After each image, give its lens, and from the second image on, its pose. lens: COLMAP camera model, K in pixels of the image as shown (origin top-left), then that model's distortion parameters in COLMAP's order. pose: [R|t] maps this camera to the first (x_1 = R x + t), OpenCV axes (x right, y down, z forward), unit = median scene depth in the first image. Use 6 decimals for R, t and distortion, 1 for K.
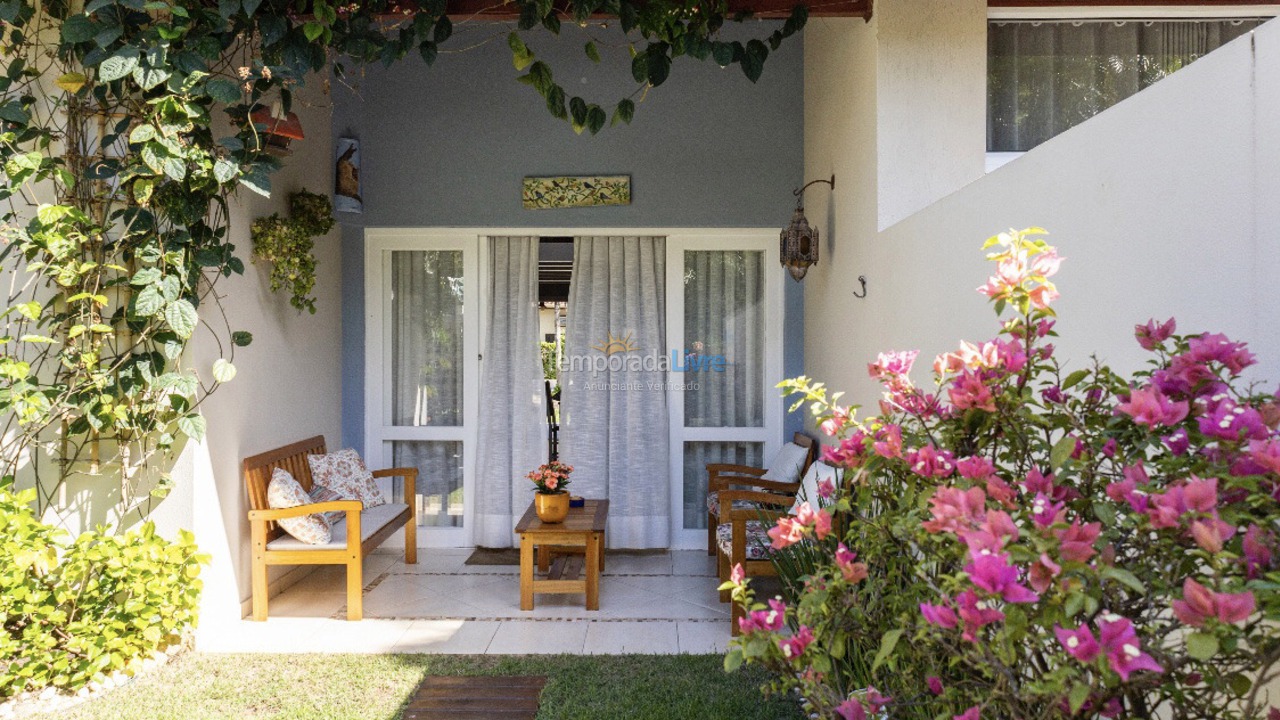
lens RADIAL K [[828.6, 0, 642.7], [0, 828.6, 363.7], [0, 0, 1]] dist [0.003076, 0.002040]
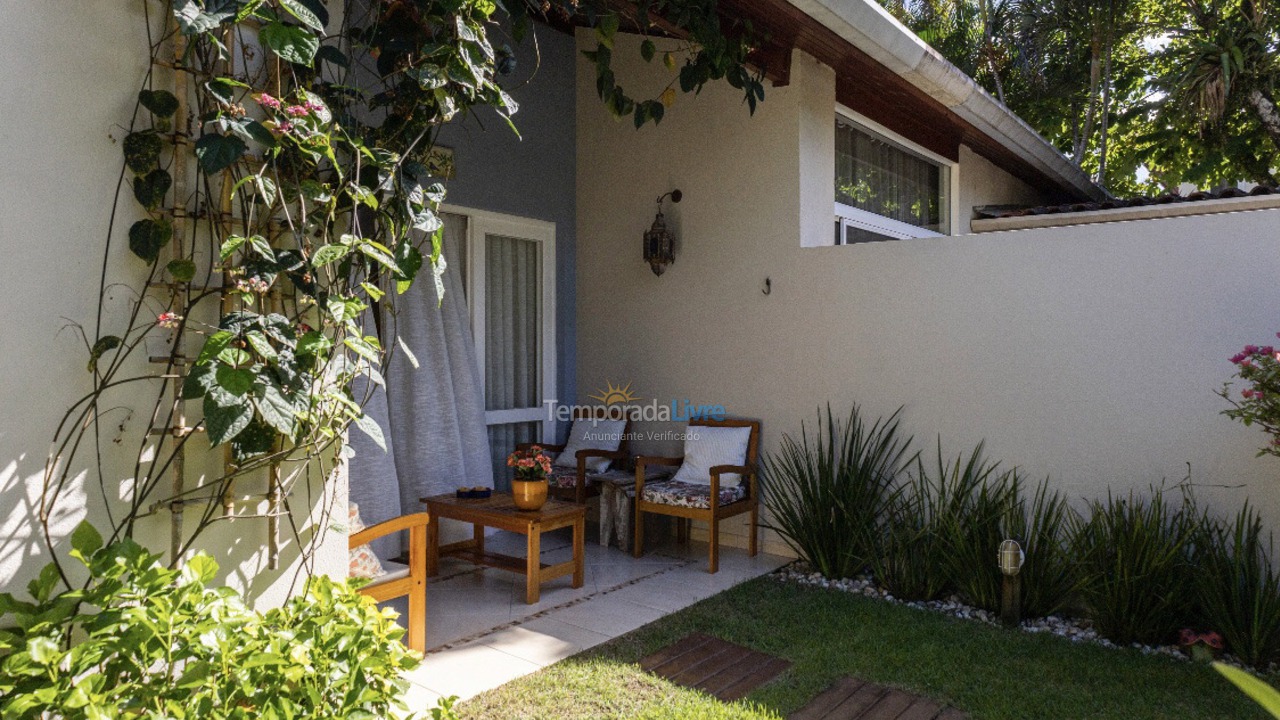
lens RADIAL K [[828.6, 0, 633.3], [0, 828.6, 363.0], [0, 0, 1]] dist [0.003076, 0.002040]
pose [[0.620909, -0.014512, 0.783748, -0.760650], [0.005966, 0.999887, 0.013787, 0.007348], [-0.783860, -0.003885, 0.620926, 0.297798]]
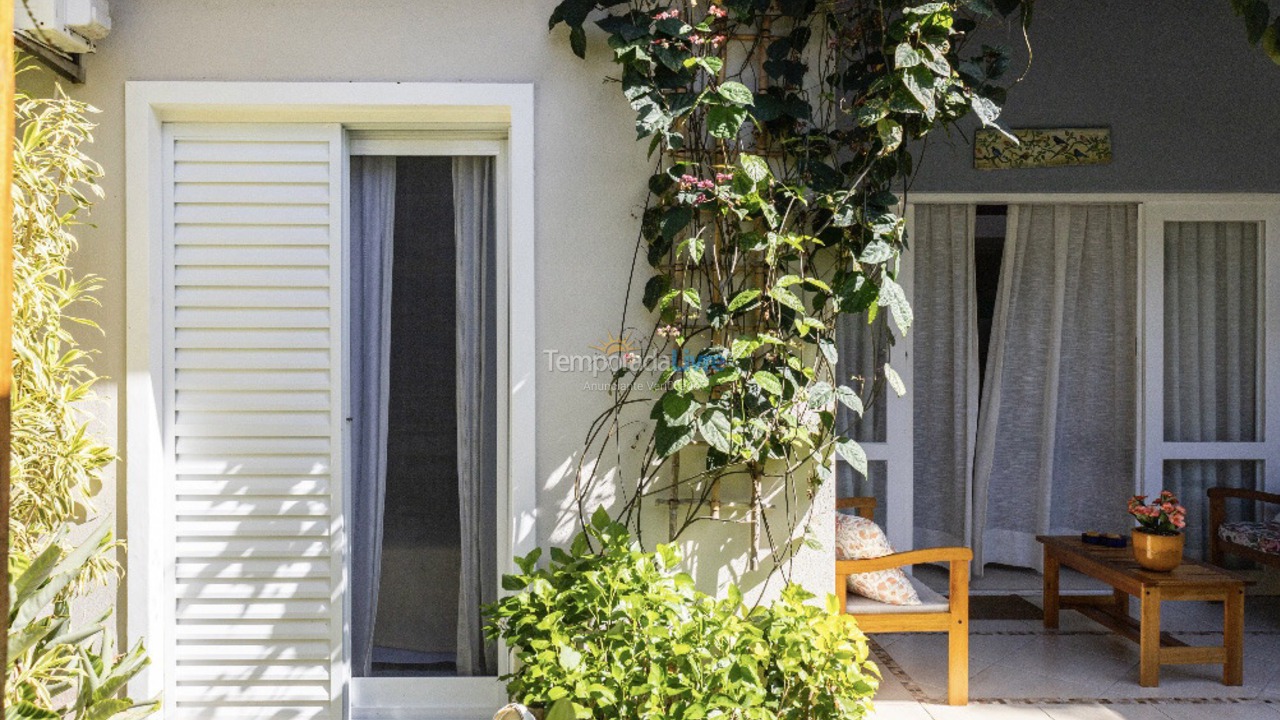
lens RADIAL K [[941.5, 0, 631.7], [0, 941.5, 351.4], [0, 0, 1]] dist [0.007749, -0.001673]
pose [[0.999495, -0.003734, 0.031557, -0.605489], [0.003899, 0.999979, -0.005192, -0.010404], [-0.031537, 0.005312, 0.999488, 0.129207]]
